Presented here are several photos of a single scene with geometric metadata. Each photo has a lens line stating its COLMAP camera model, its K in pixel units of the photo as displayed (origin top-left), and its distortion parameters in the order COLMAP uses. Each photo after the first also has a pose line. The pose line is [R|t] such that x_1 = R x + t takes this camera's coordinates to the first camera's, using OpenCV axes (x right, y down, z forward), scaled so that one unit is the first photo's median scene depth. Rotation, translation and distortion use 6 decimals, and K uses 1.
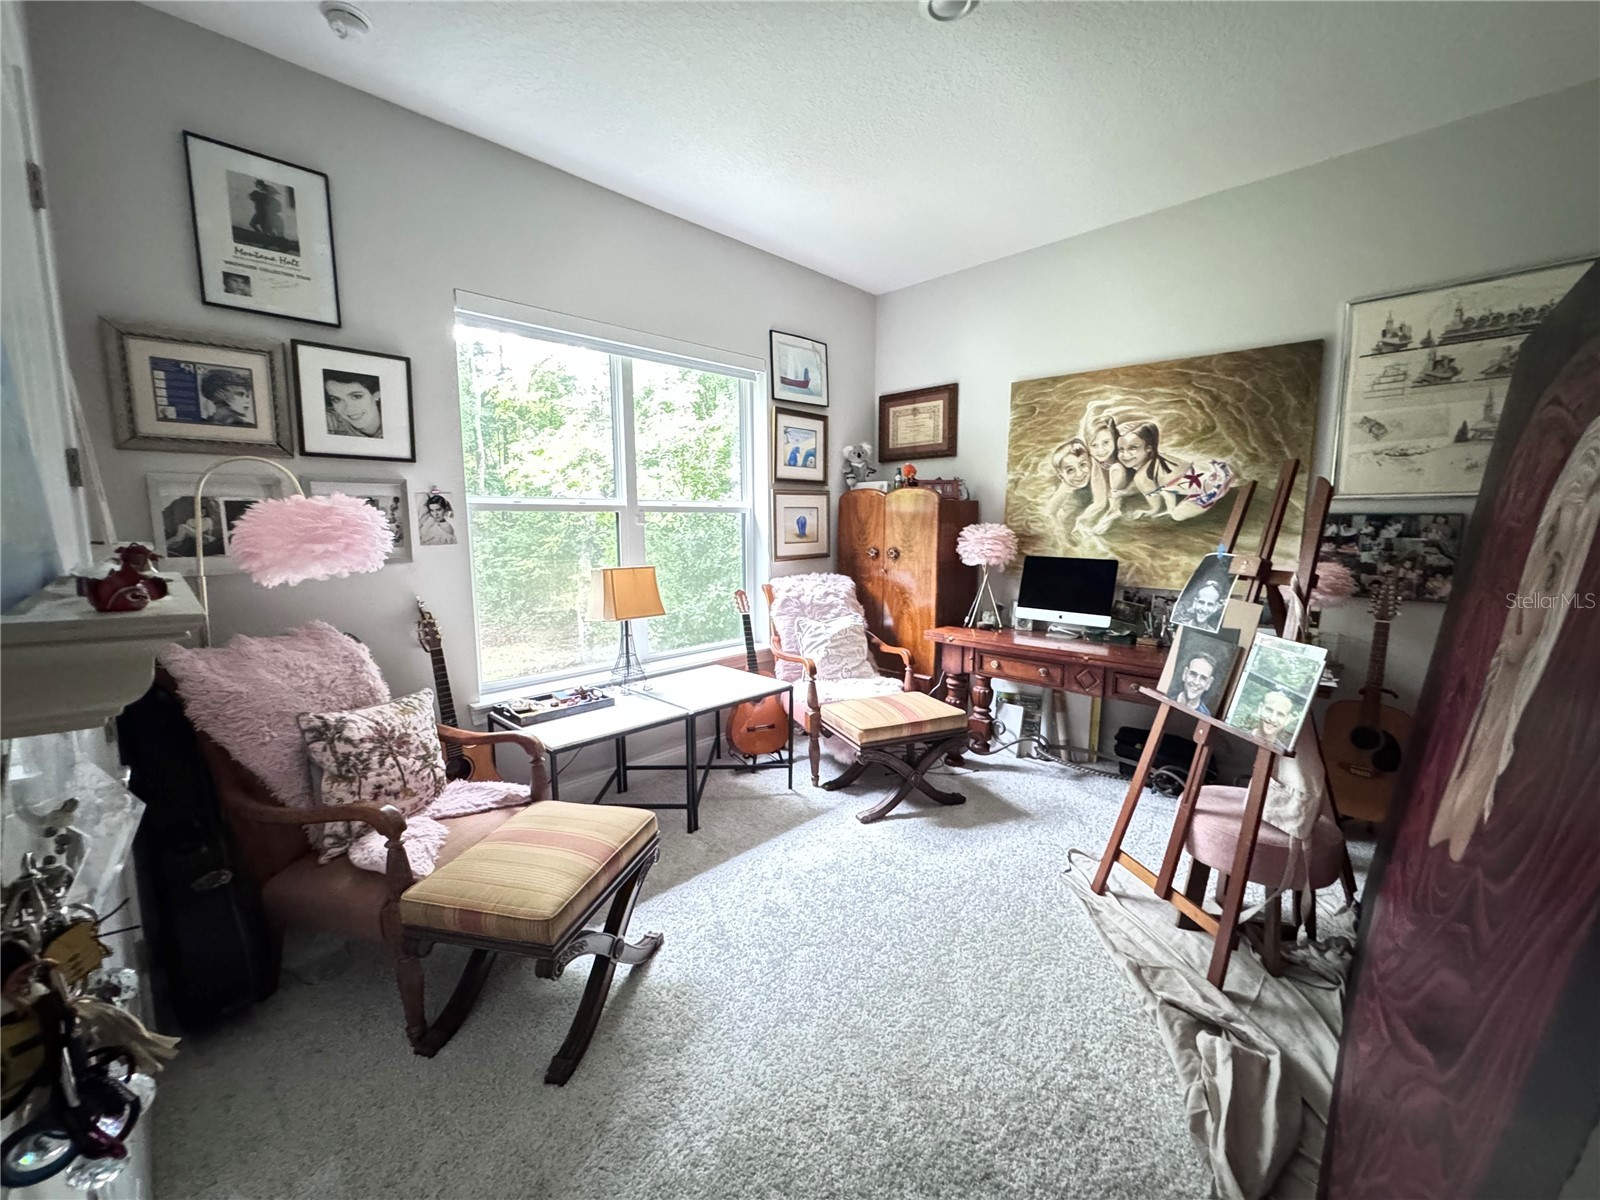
lens RADIAL K [[668.8, 0, 800.0], [0, 668.8, 600.0], [0, 0, 1]] dist [-0.001880, -0.000255]
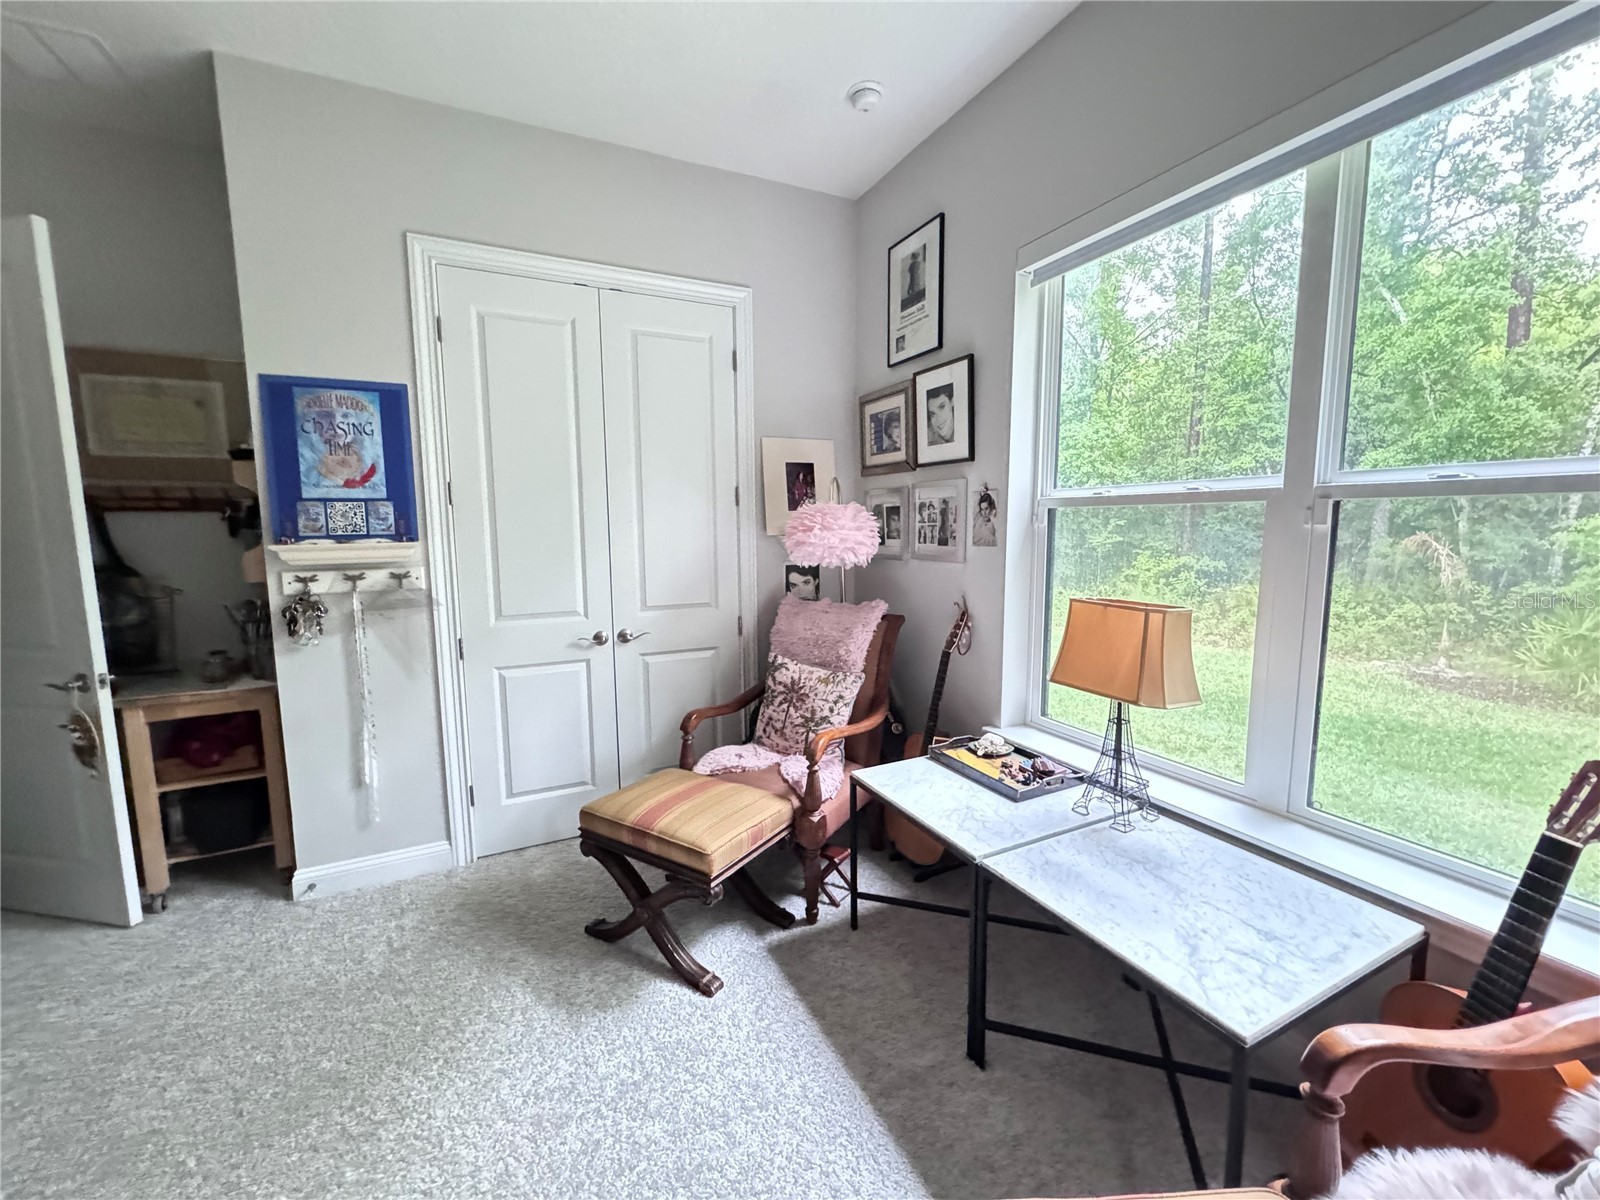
lens RADIAL K [[641.4, 0, 800.0], [0, 641.4, 600.0], [0, 0, 1]] dist [-0.001155, -0.000106]
pose [[-0.335308, 0.117397, -0.934765, 0.476918], [-0.103782, 0.981564, 0.160502, -0.152090], [0.936375, 0.150829, -0.316943, 1.273552]]
